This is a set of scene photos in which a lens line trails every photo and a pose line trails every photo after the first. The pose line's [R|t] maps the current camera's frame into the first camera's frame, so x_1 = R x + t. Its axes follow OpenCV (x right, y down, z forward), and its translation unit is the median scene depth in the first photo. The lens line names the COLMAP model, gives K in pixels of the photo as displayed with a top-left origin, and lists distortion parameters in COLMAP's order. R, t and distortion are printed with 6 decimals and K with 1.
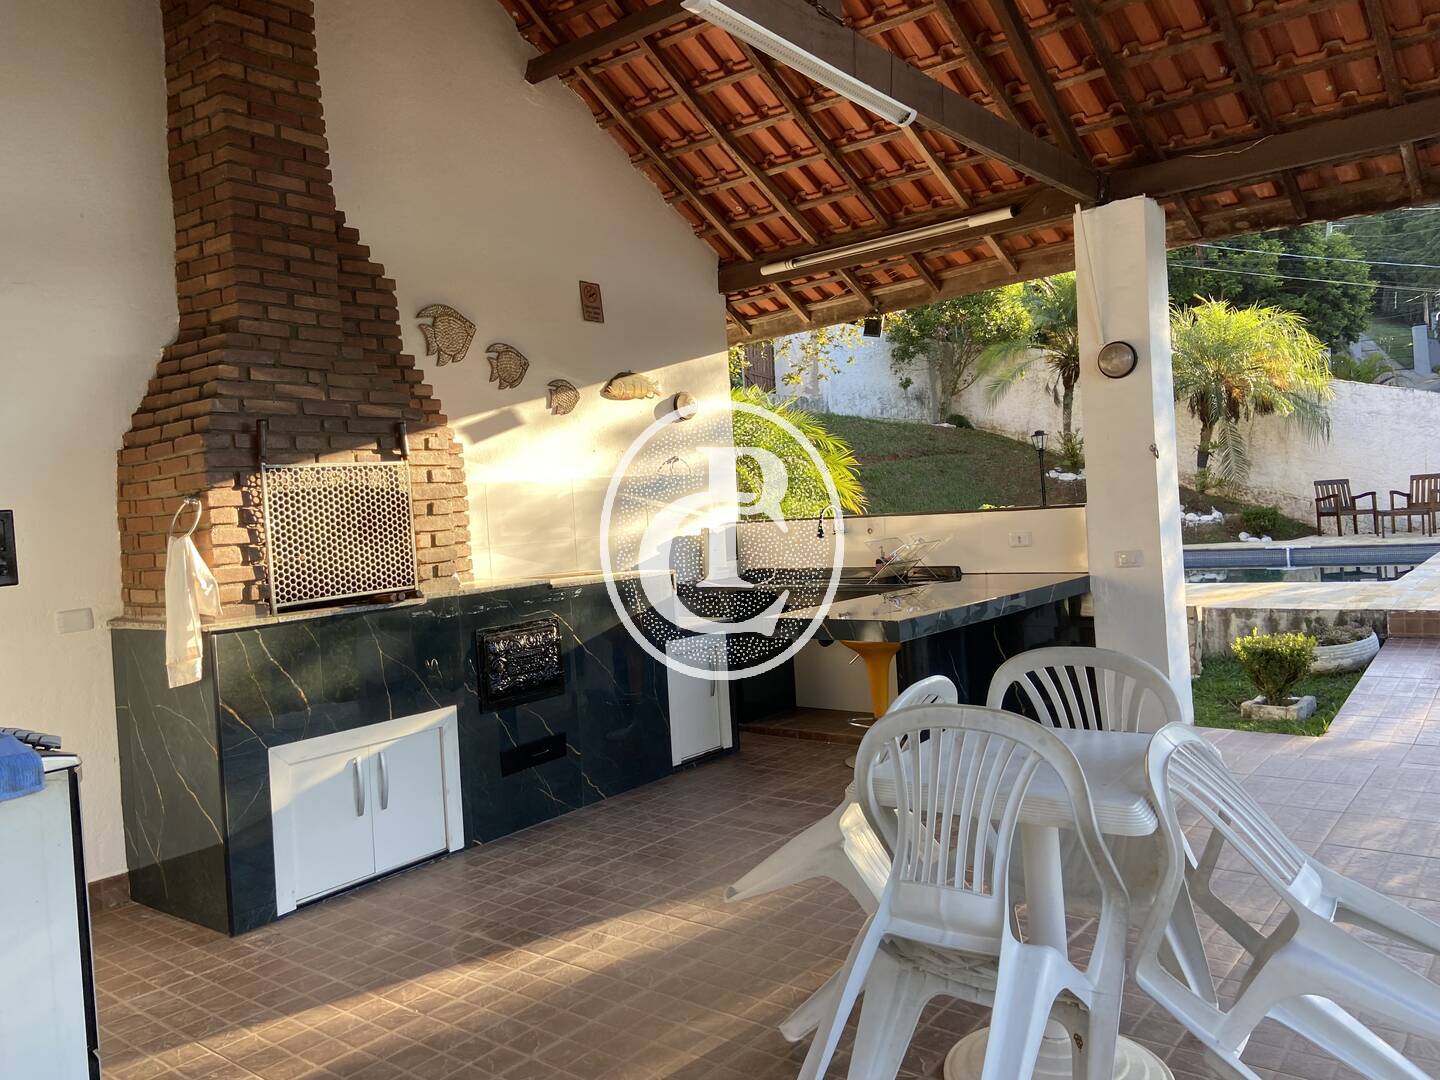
lens RADIAL K [[1086.5, 0, 717.1], [0, 1086.5, 517.6], [0, 0, 1]] dist [0.121668, -0.149893]
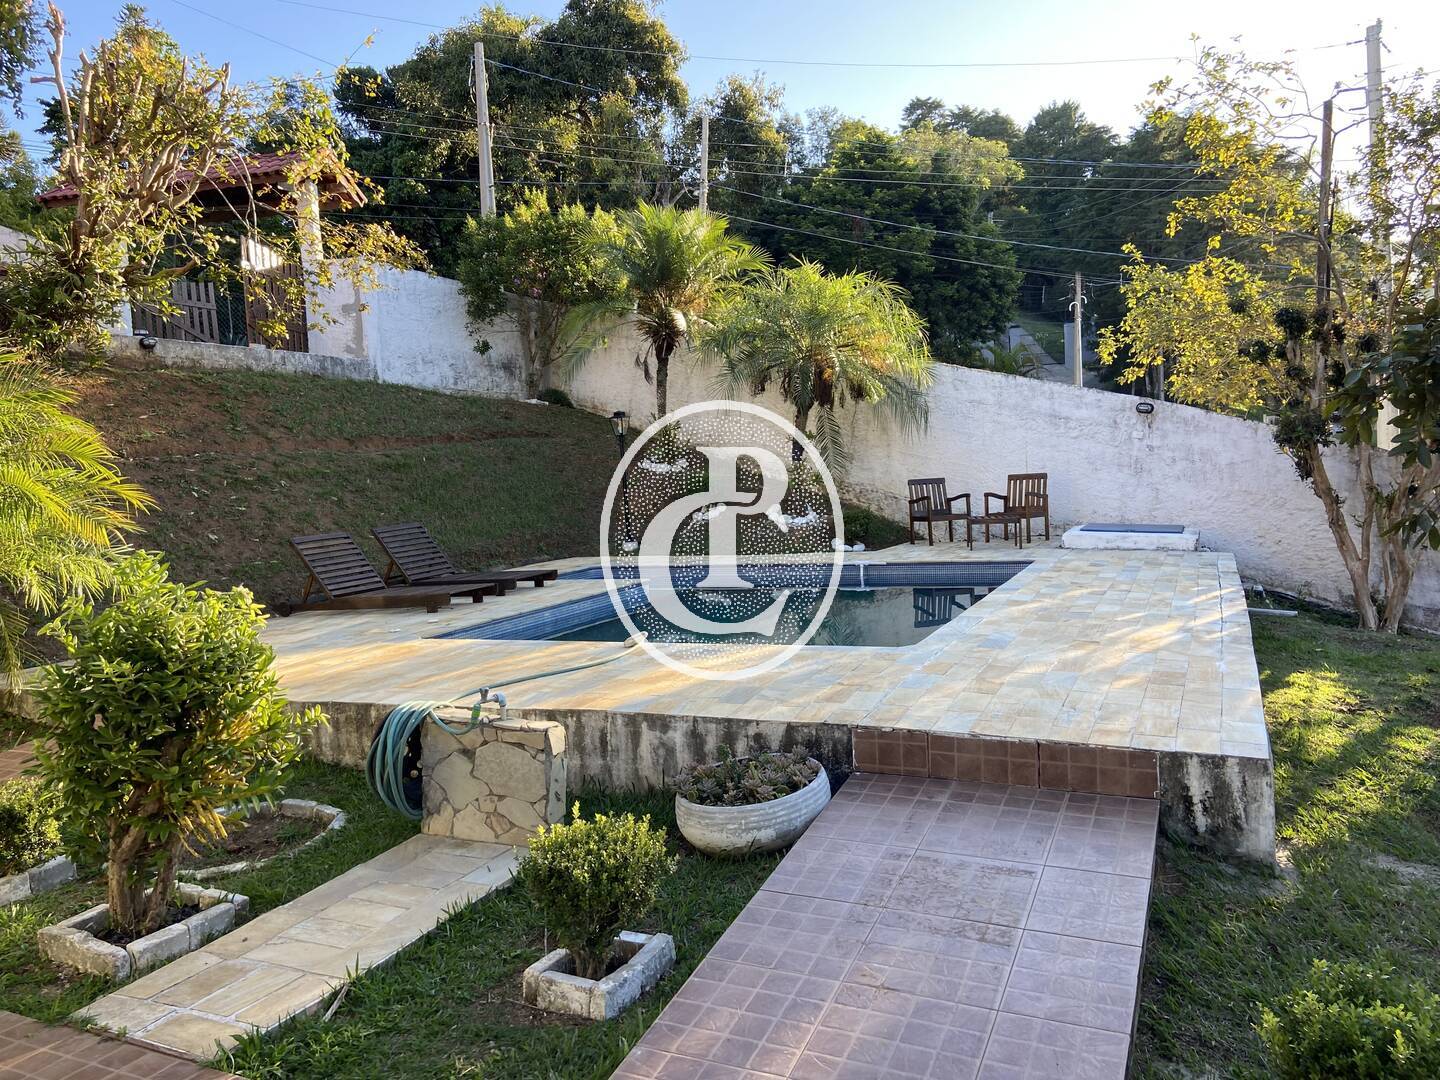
lens RADIAL K [[1086.5, 0, 717.0], [0, 1086.5, 537.6], [0, 0, 1]] dist [0.121668, -0.149893]
pose [[0.969271, -0.001137, 0.245994, 0.182376], [-0.008598, 0.999222, 0.038497, -0.019122], [-0.245847, -0.039429, 0.968507, 0.212807]]
